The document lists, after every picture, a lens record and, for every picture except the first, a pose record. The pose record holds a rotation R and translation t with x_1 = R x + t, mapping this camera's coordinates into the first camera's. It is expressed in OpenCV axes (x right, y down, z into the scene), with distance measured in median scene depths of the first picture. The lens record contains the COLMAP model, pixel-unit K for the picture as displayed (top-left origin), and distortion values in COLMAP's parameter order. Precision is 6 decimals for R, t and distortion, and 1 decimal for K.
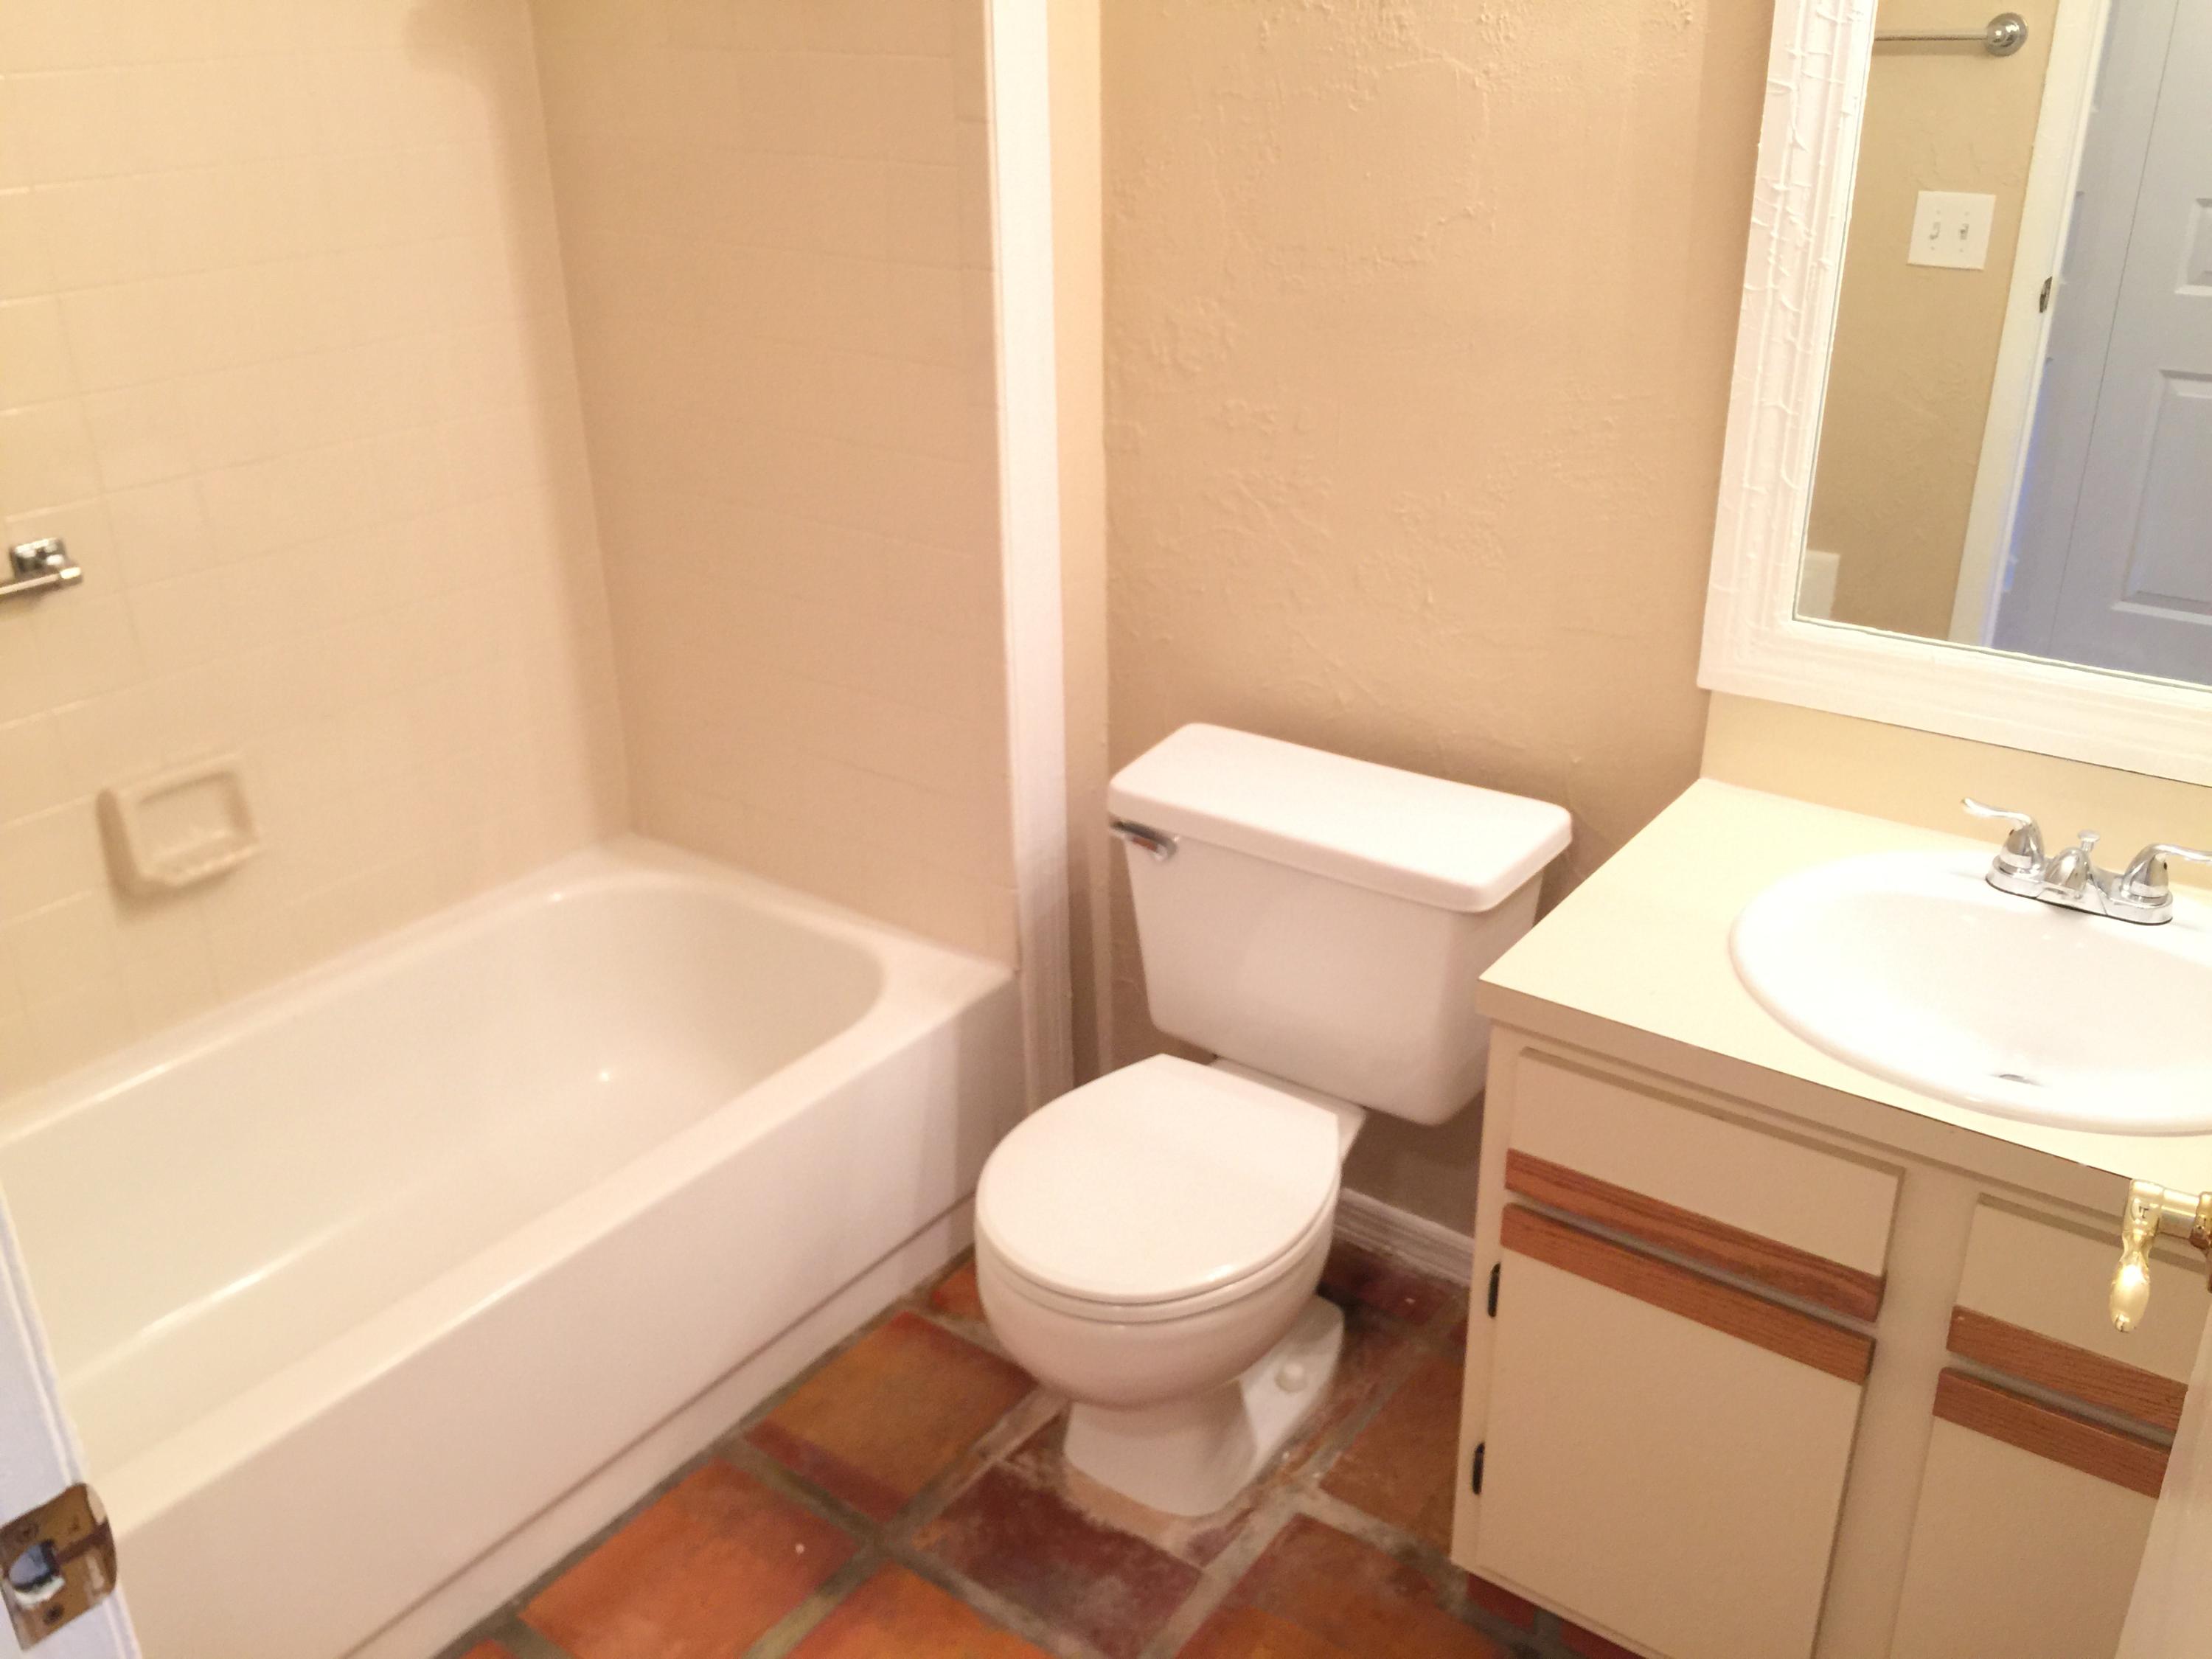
lens RADIAL K [[1870.0, 0, 1090.8], [0, 1870.0, 835.8], [0, 0, 1]] dist [0.078506, -0.108919]
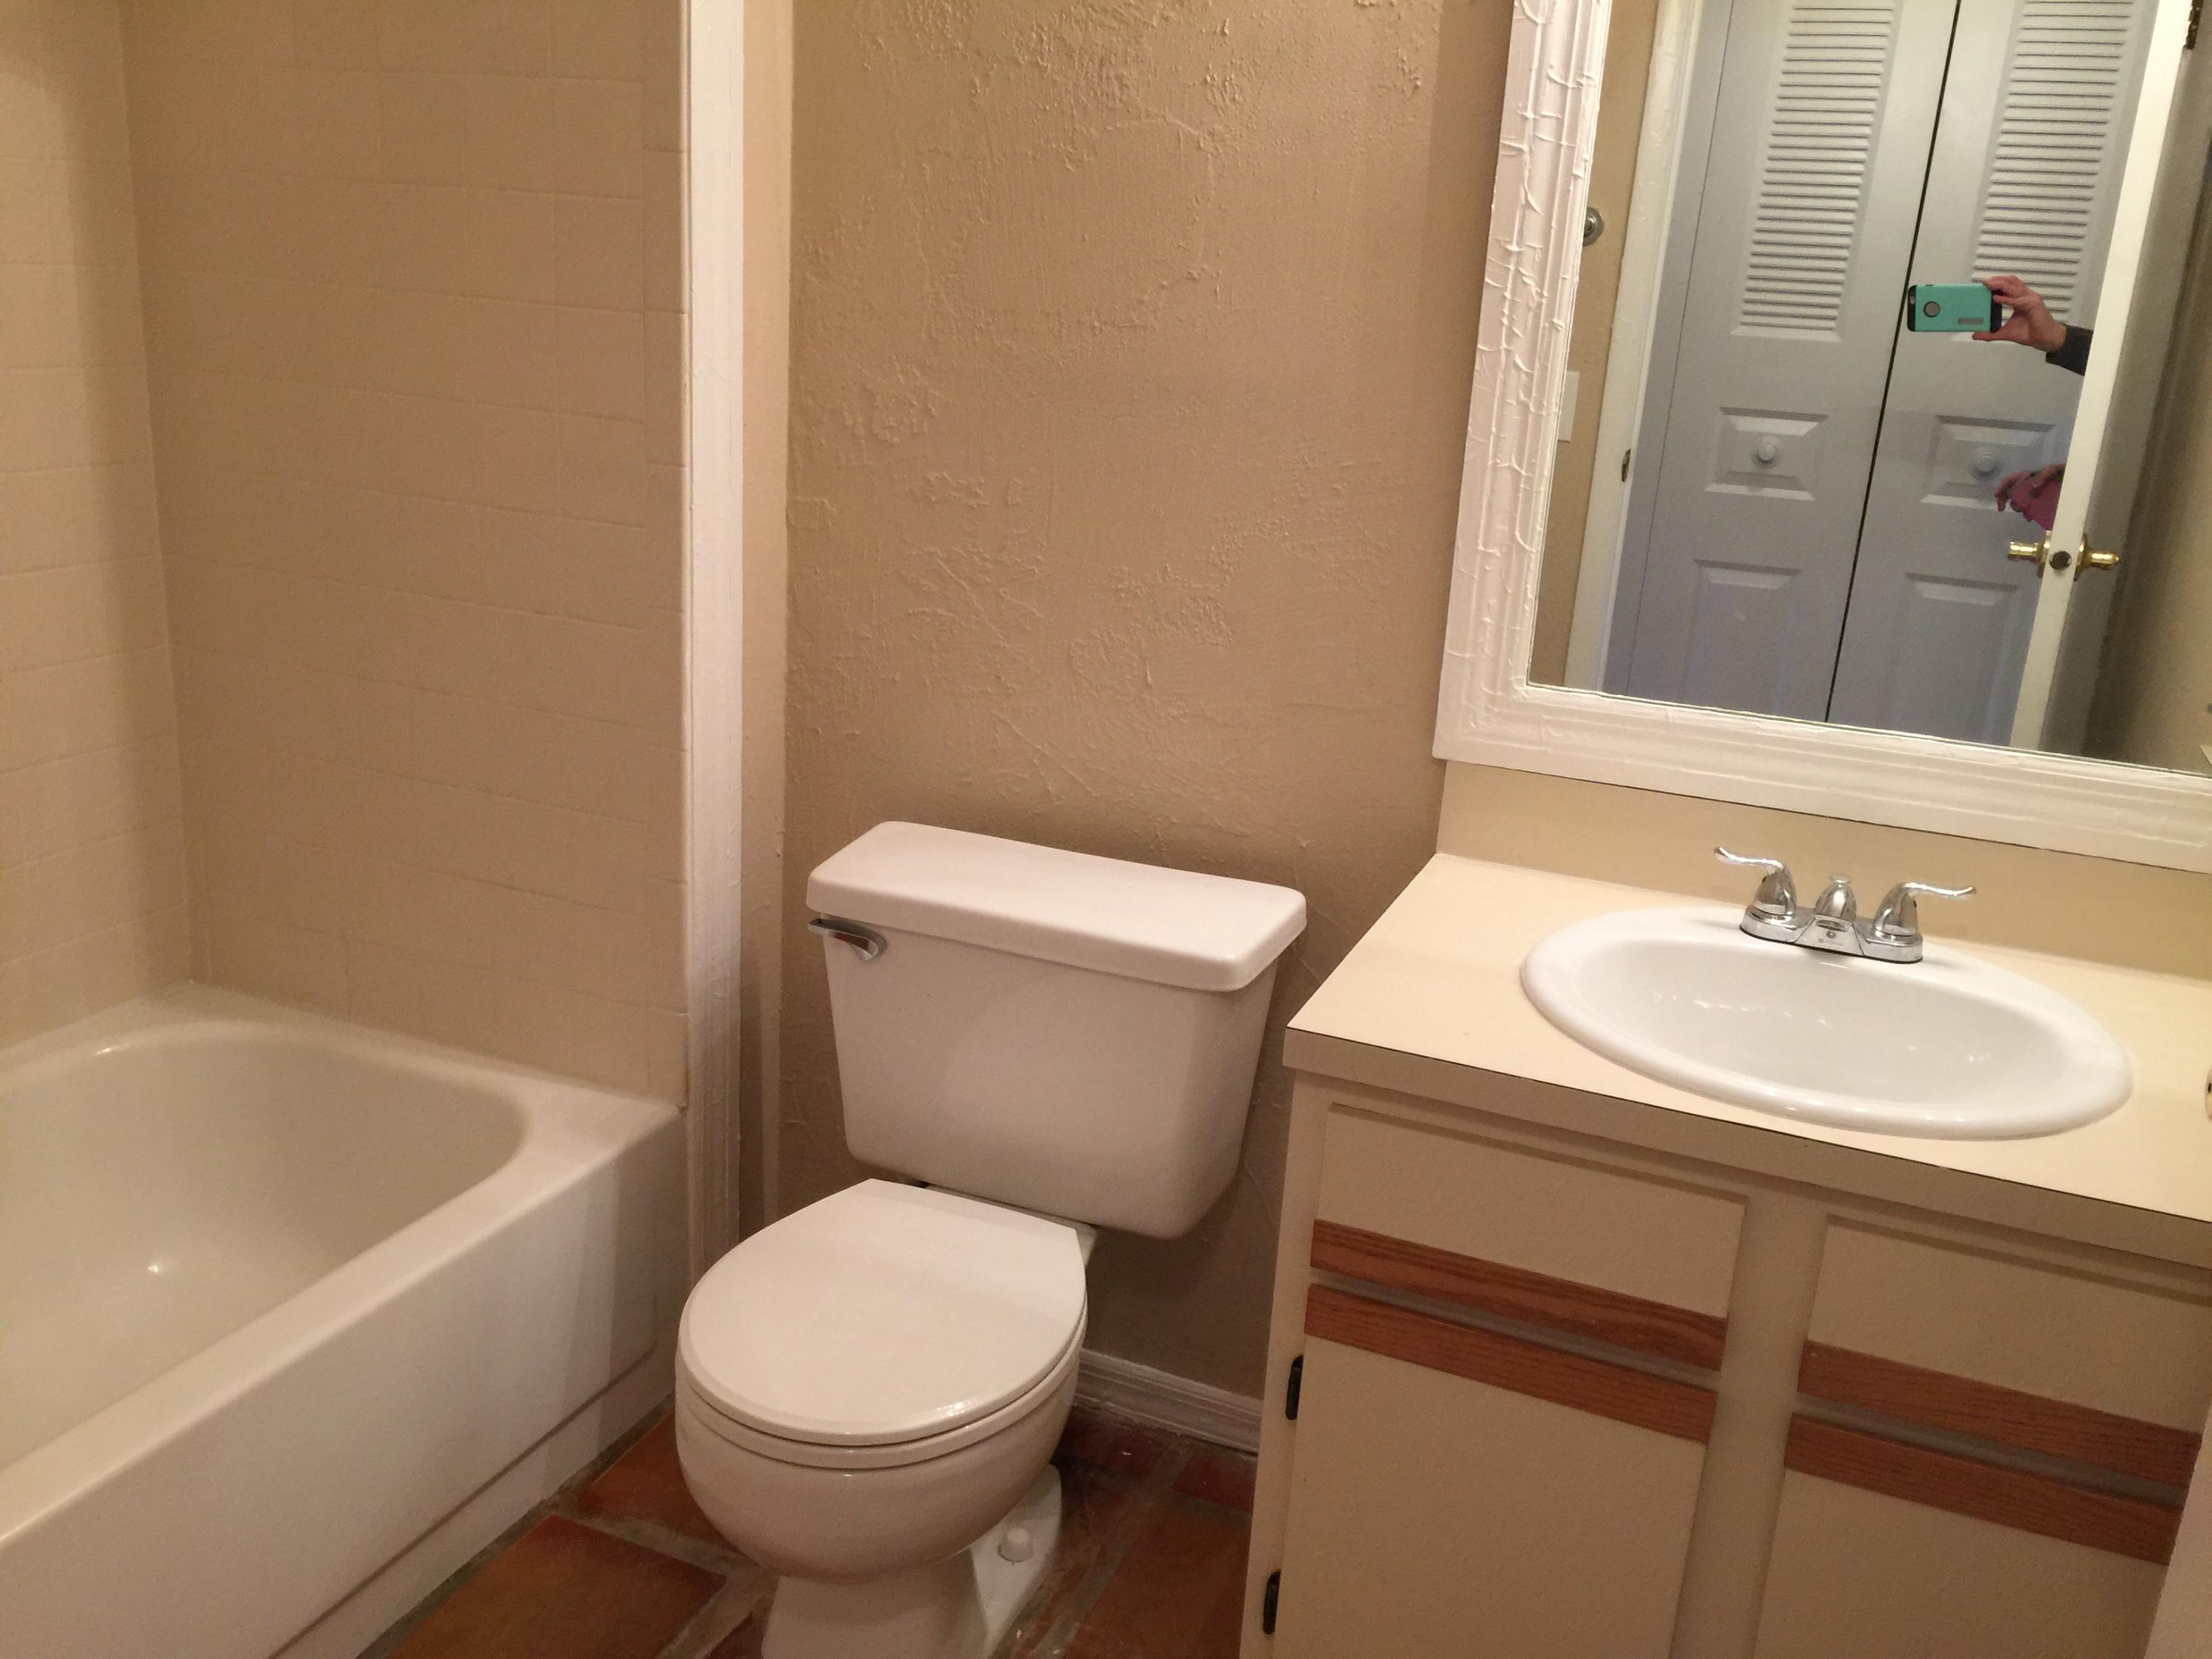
lens RADIAL K [[1905.1, 0, 1107.3], [0, 1905.1, 816.2], [0, 0, 1]] dist [0.086350, -0.123904]
pose [[0.972052, -0.000036, 0.234766, -0.076397], [0.028378, 0.992686, -0.117345, 0.063684], [-0.233045, 0.120728, 0.964943, 0.084013]]
